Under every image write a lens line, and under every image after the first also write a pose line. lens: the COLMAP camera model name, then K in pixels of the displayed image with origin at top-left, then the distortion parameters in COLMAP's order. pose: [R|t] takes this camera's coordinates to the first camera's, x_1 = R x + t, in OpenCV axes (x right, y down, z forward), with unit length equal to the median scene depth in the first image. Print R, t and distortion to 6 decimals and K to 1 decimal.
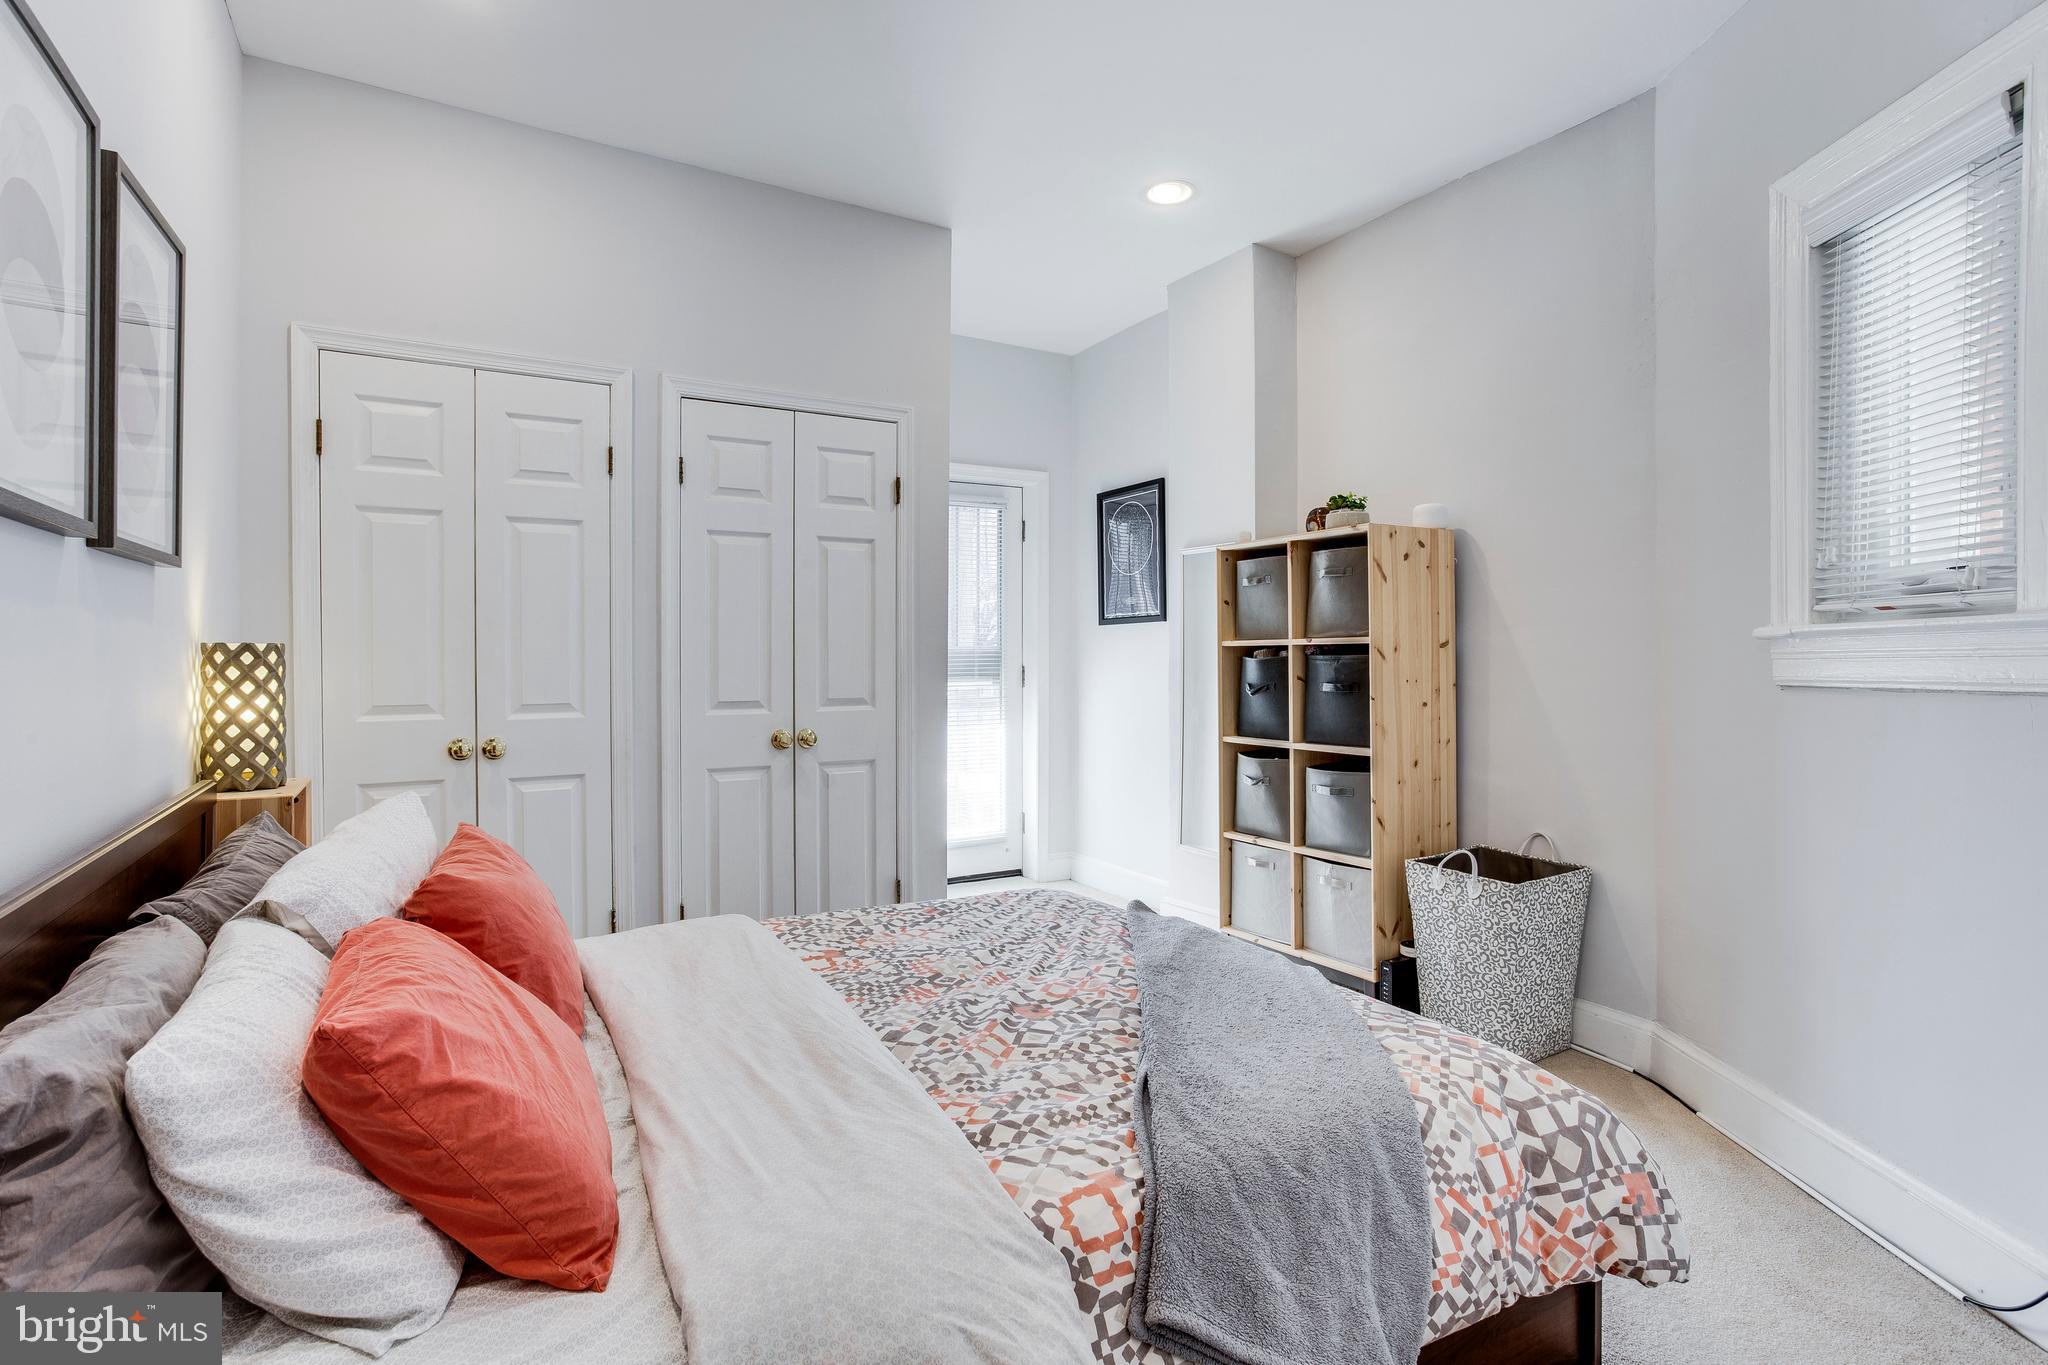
lens RADIAL K [[1031.3, 0, 1028.0], [0, 1031.3, 661.4], [0, 0, 1]] dist [-0.041854, 0.024010]
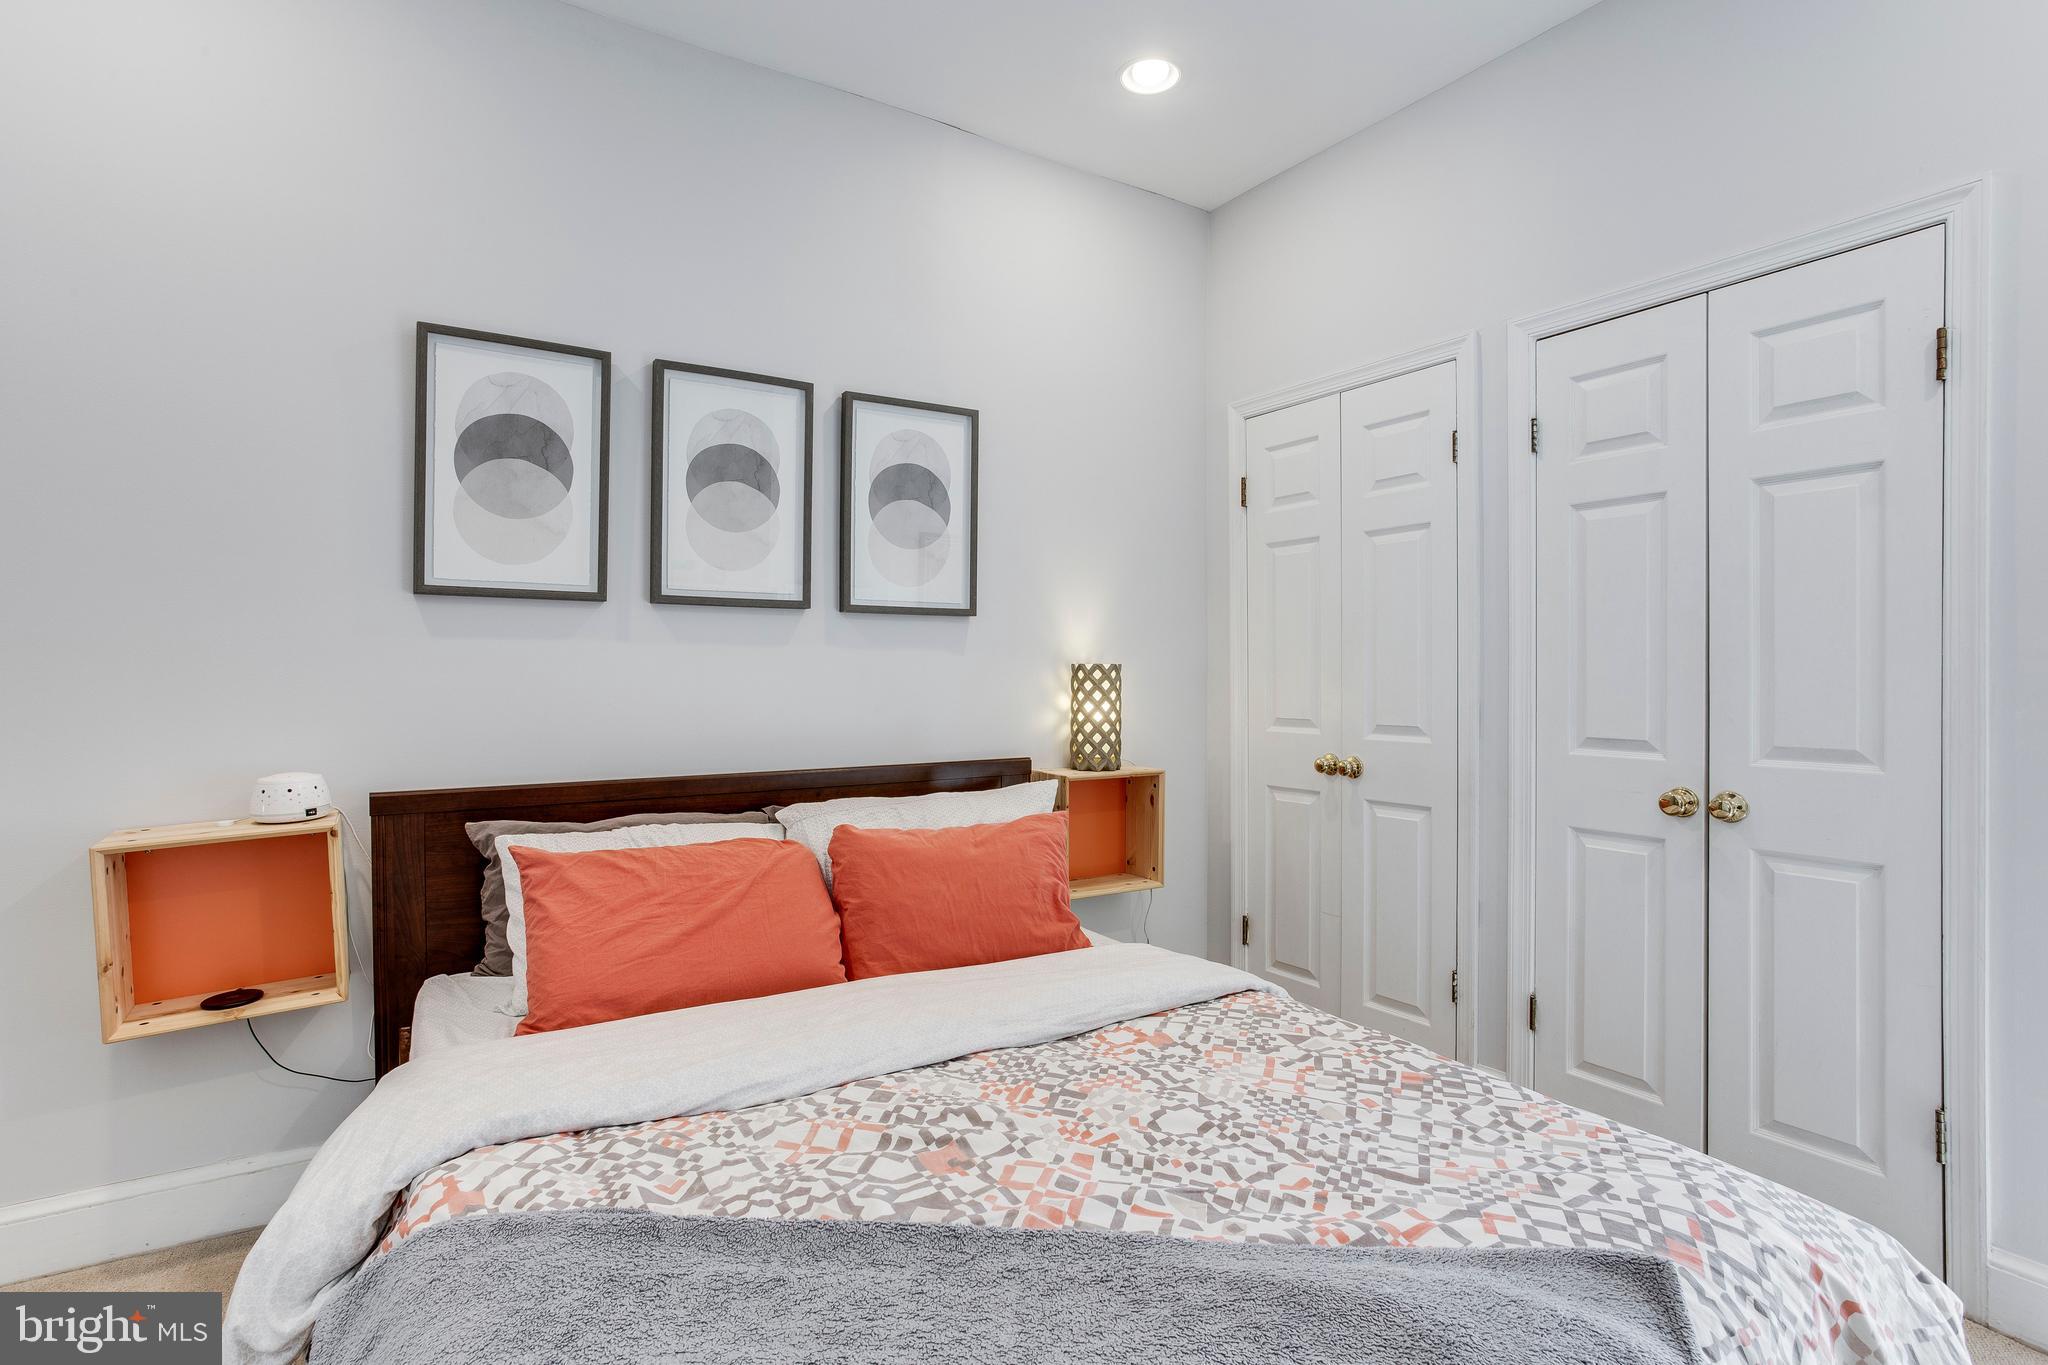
lens RADIAL K [[1031.3, 0, 1045.3], [0, 1031.3, 667.4], [0, 0, 1]] dist [-0.041854, 0.024010]
pose [[0.007880, -0.003440, -0.999963, 0.634700], [-0.005996, 0.999976, -0.003487, -0.007820], [0.999951, 0.006023, 0.007859, 0.917168]]
